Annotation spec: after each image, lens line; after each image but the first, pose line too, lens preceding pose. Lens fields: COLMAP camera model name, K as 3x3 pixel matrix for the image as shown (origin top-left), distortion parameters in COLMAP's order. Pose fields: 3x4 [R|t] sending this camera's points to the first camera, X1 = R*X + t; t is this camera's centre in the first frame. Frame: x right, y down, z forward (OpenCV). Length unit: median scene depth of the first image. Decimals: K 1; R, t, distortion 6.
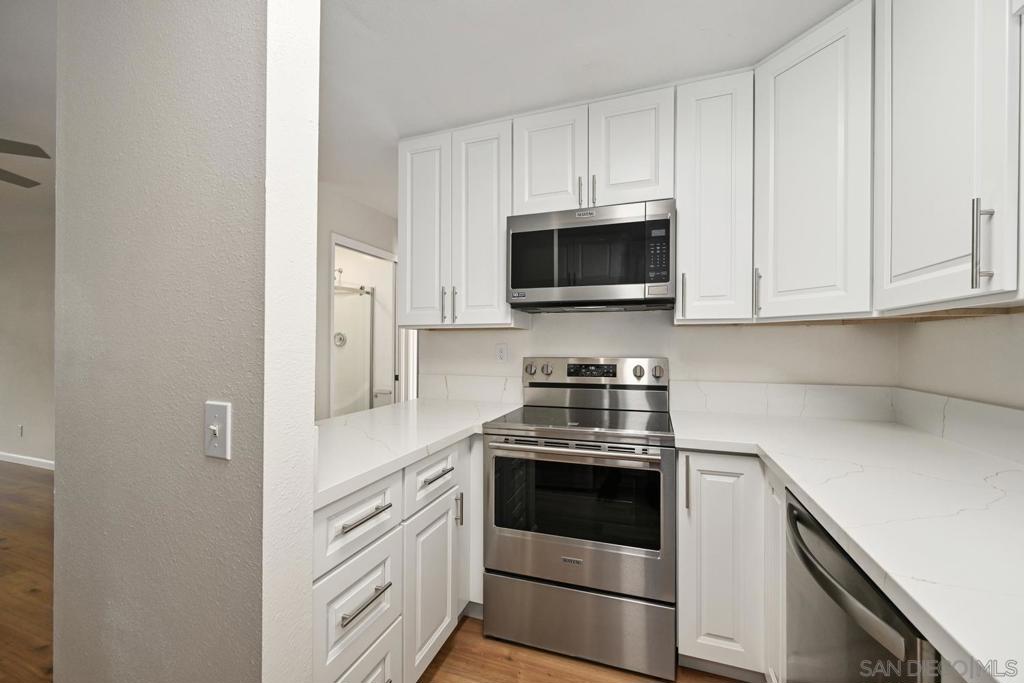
lens RADIAL K [[398.3, 0, 515.1], [0, 398.3, 345.1], [0, 0, 1]] dist [-0.000599, 0.000032]
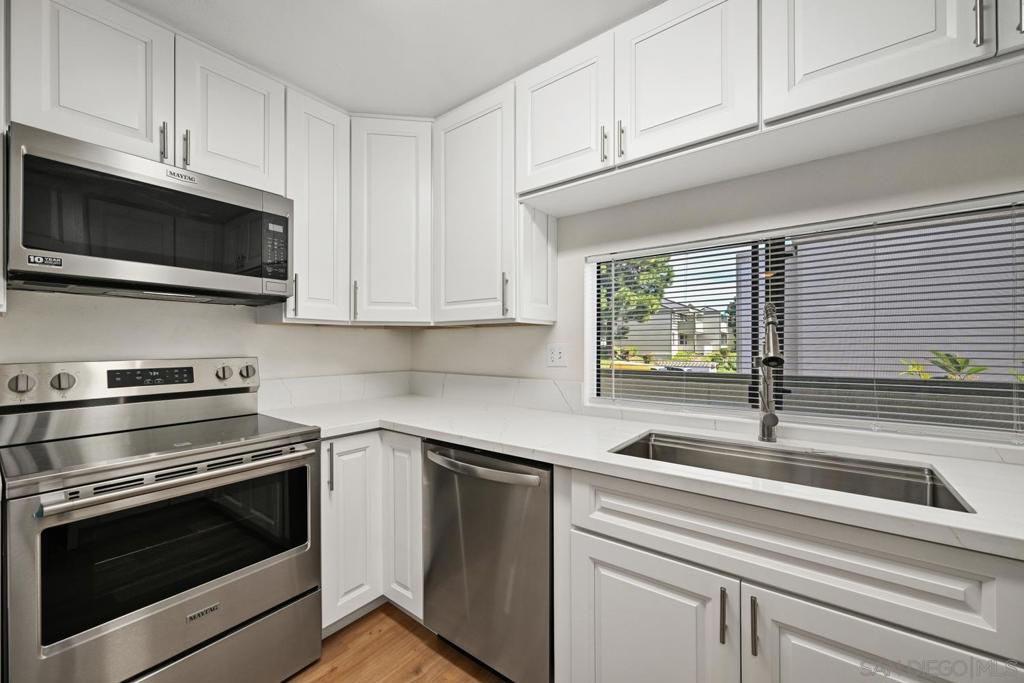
lens RADIAL K [[410.1, 0, 512.0], [0, 410.1, 341.5], [0, 0, 1]] dist [-0.000487, -0.000233]
pose [[0.302641, 0.006157, 0.953085, -0.426737], [0.001450, 0.999975, -0.006921, 0.003703], [-0.953103, 0.003477, 0.302625, 0.148884]]
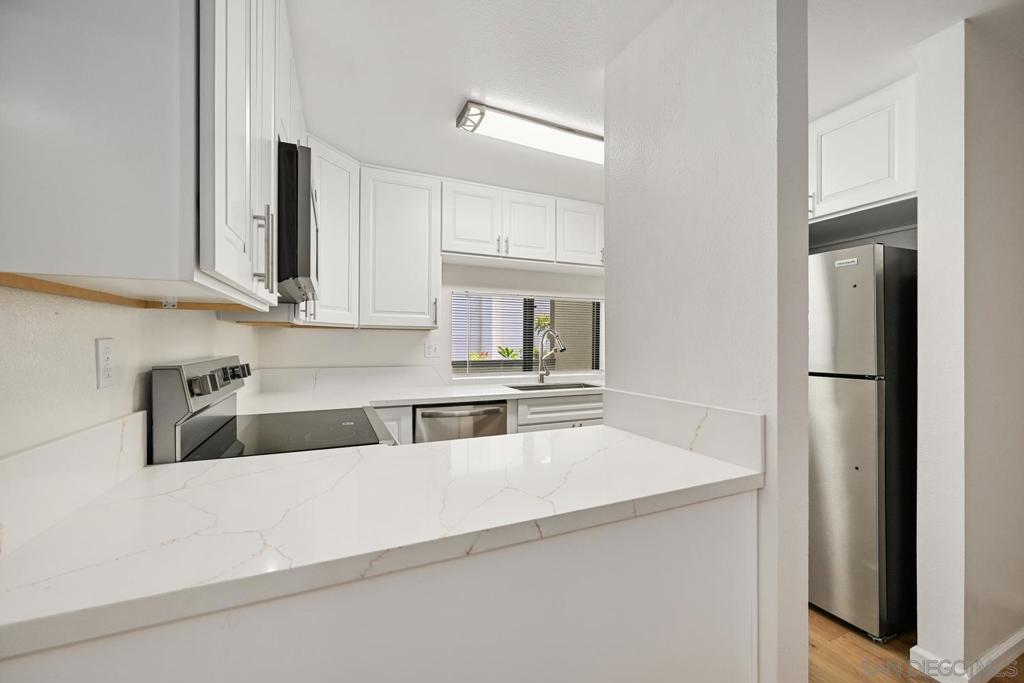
lens RADIAL K [[398.3, 0, 515.1], [0, 398.3, 345.1], [0, 0, 1]] dist [-0.000599, 0.000032]
pose [[-0.706336, -0.001173, 0.707876, -0.798921], [-0.002409, 0.999997, -0.000747, 0.012117], [-0.707872, -0.002233, -0.706337, 1.387026]]
